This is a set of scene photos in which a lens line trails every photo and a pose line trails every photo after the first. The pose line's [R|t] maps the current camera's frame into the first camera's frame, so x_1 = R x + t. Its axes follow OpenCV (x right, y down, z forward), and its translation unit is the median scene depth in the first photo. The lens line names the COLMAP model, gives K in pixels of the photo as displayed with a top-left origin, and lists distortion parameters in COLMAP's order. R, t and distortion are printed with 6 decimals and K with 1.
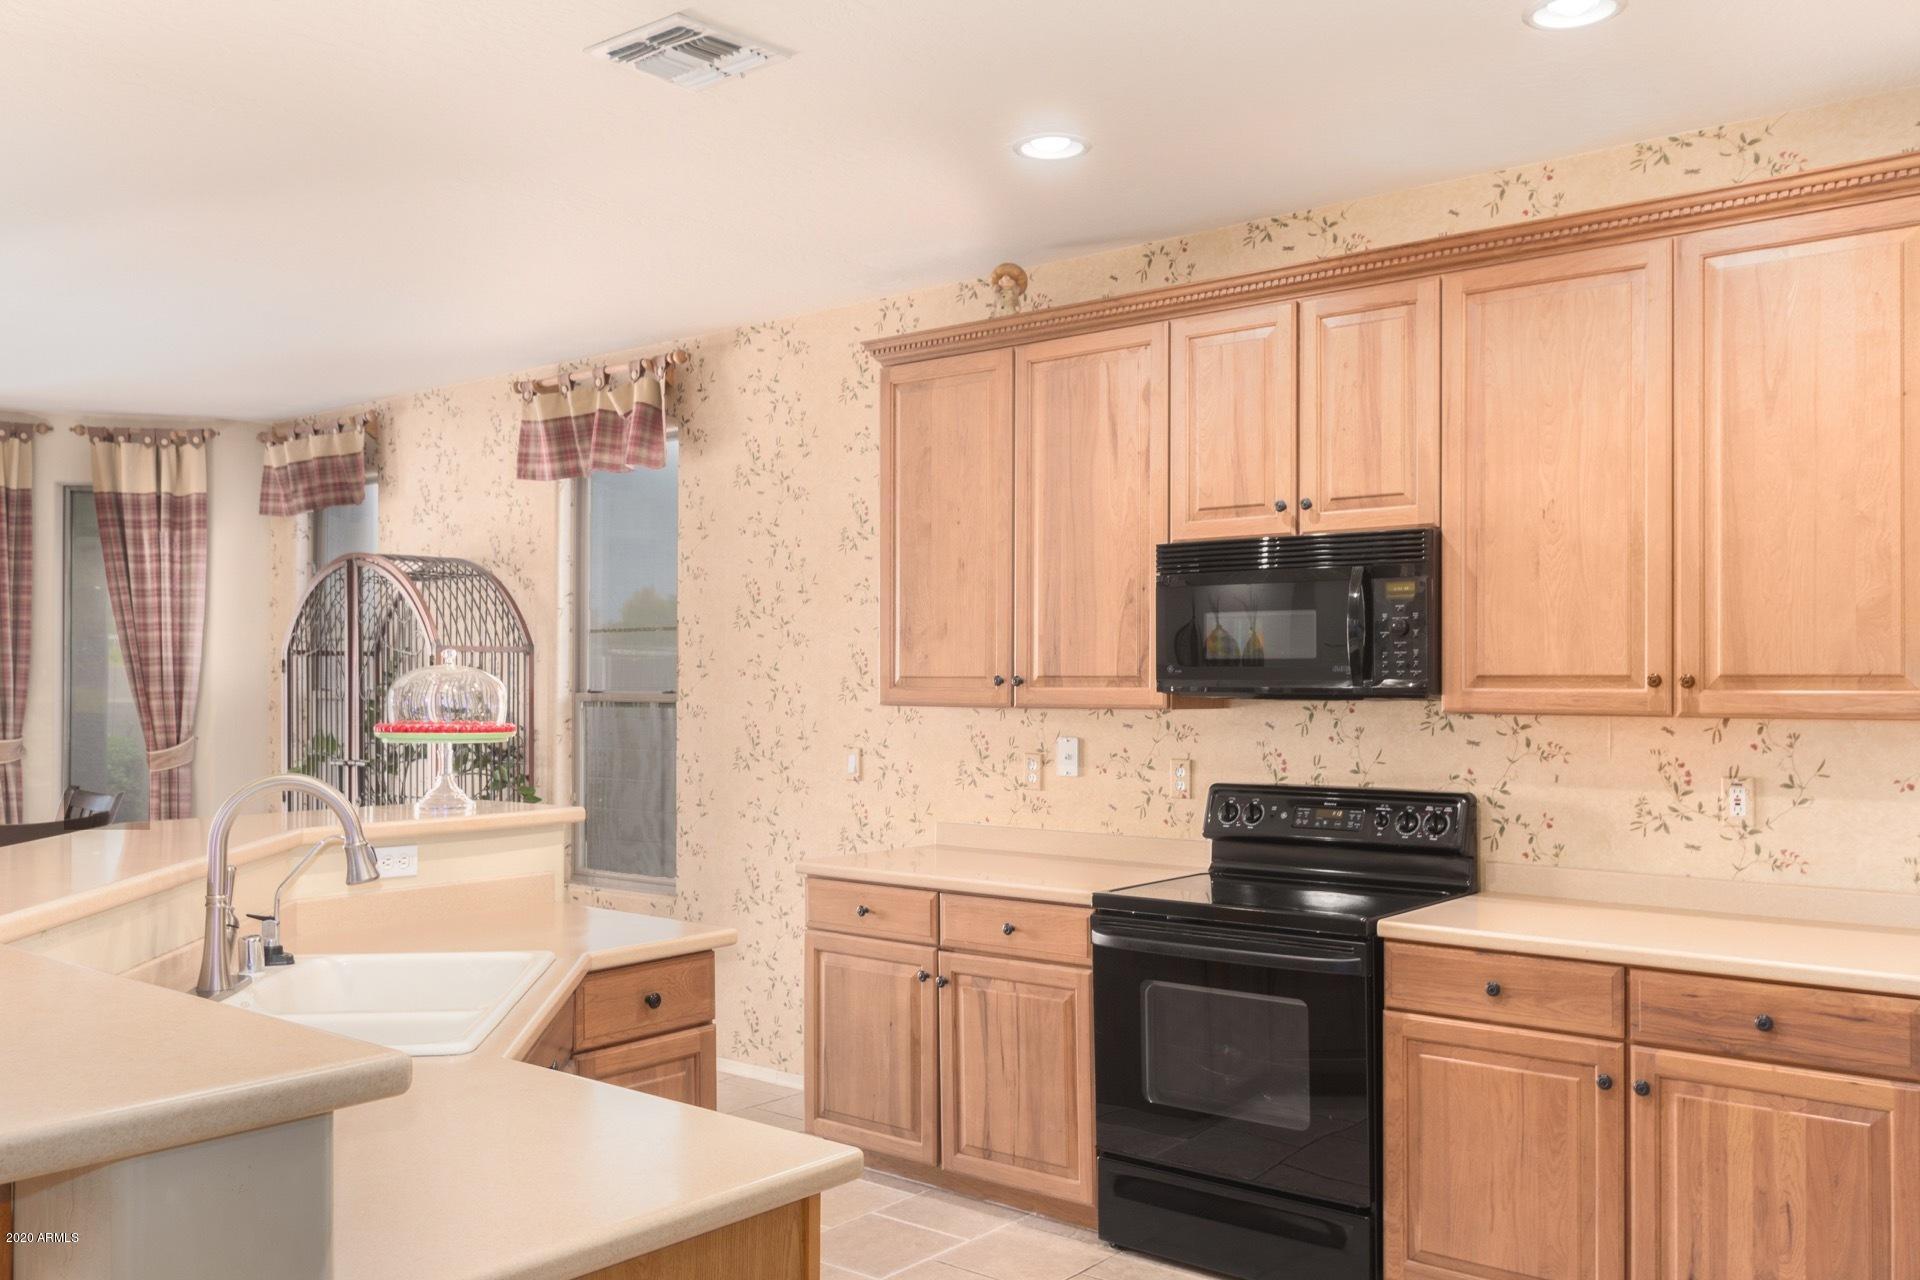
lens RADIAL K [[1583.7, 0, 958.4], [0, 1583.7, 660.2], [0, 0, 1]] dist [0.004966, 0.001166]
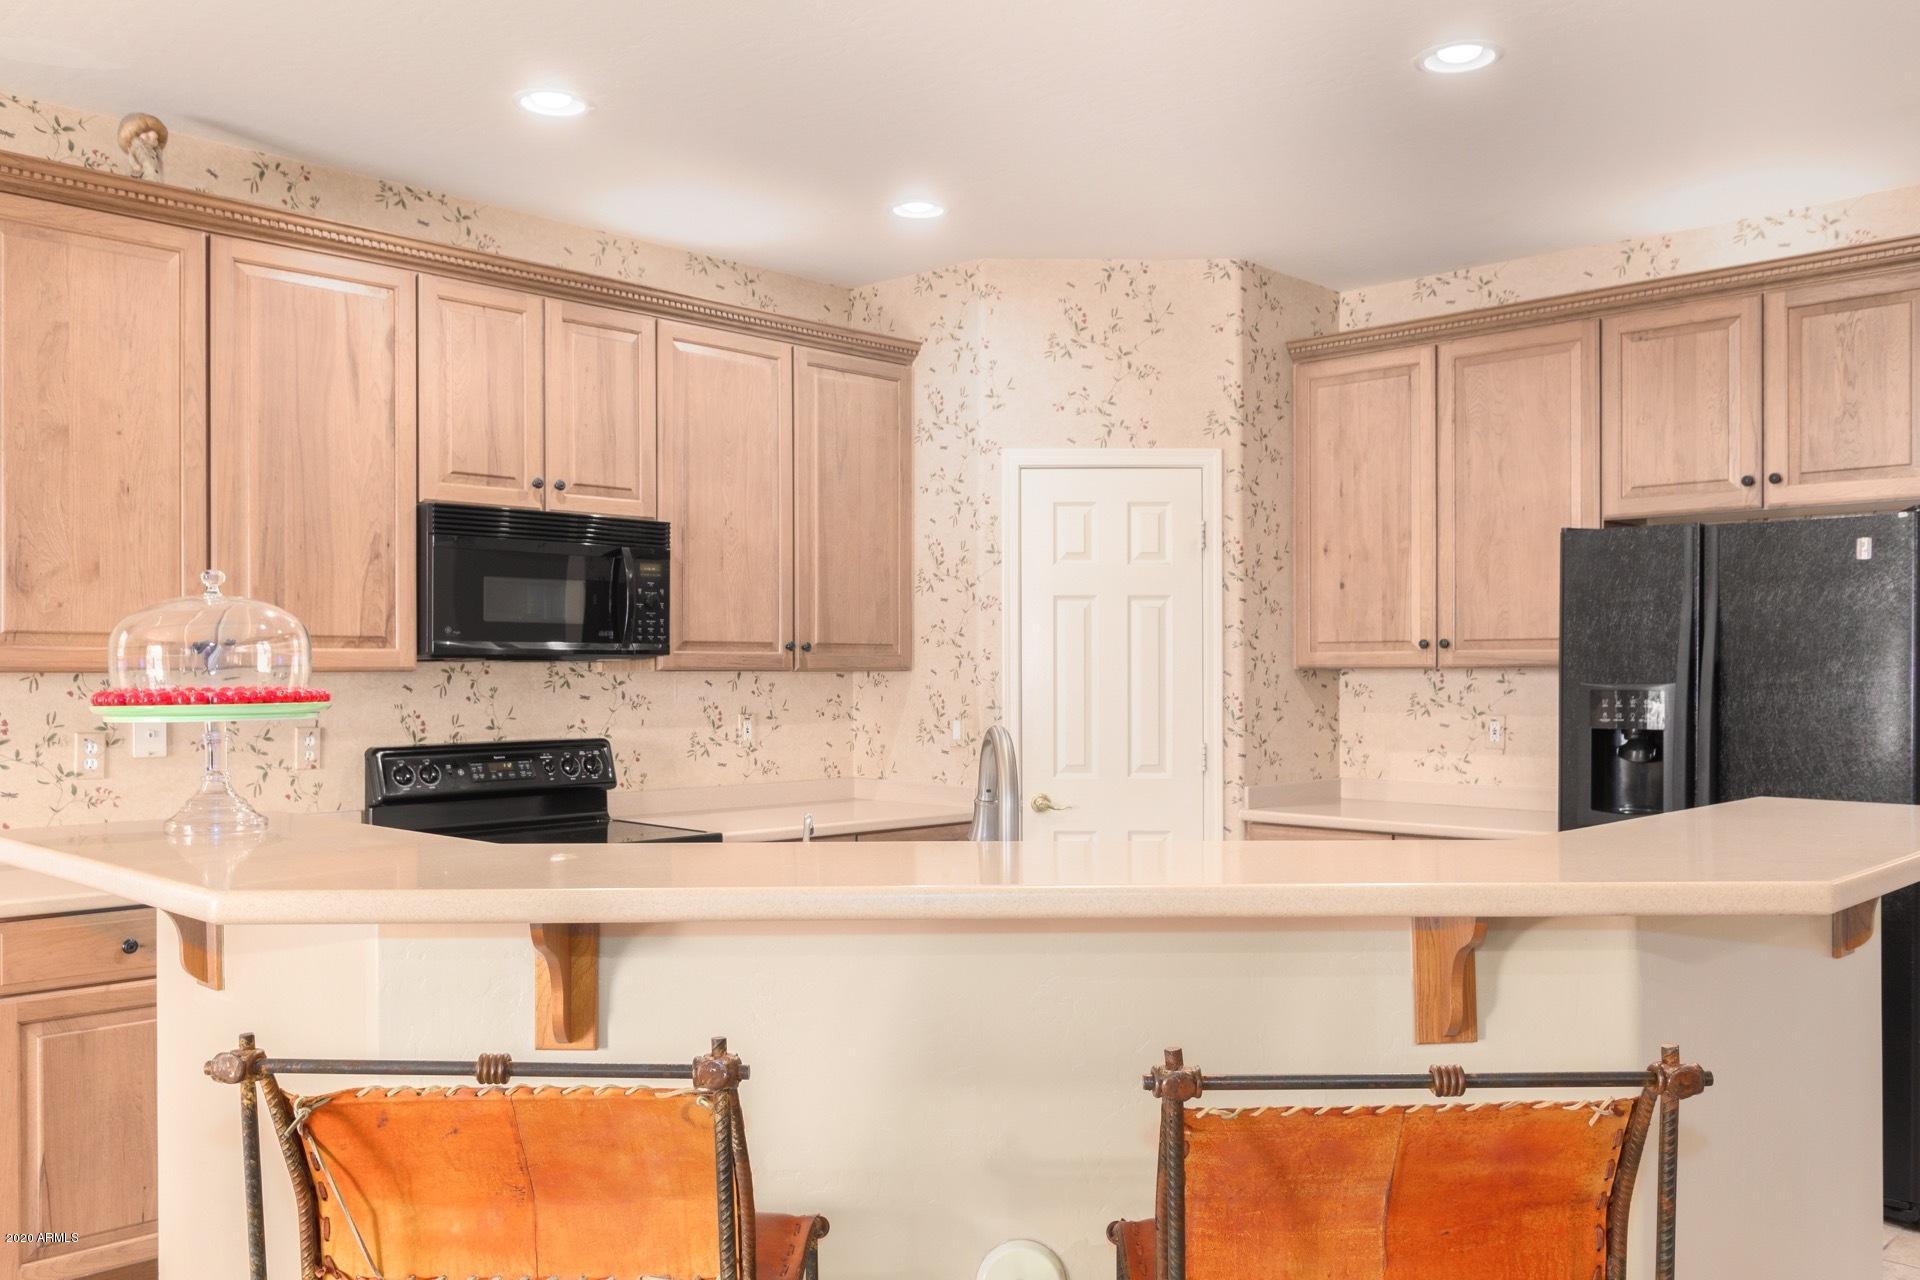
lens RADIAL K [[1583.7, 0, 956.1], [0, 1583.7, 648.7], [0, 0, 1]] dist [0.004966, 0.001166]
pose [[0.088762, 0.011563, 0.995986, -0.812874], [-0.013082, 0.999860, -0.010442, 0.023046], [-0.995967, -0.012103, 0.088901, 0.584809]]
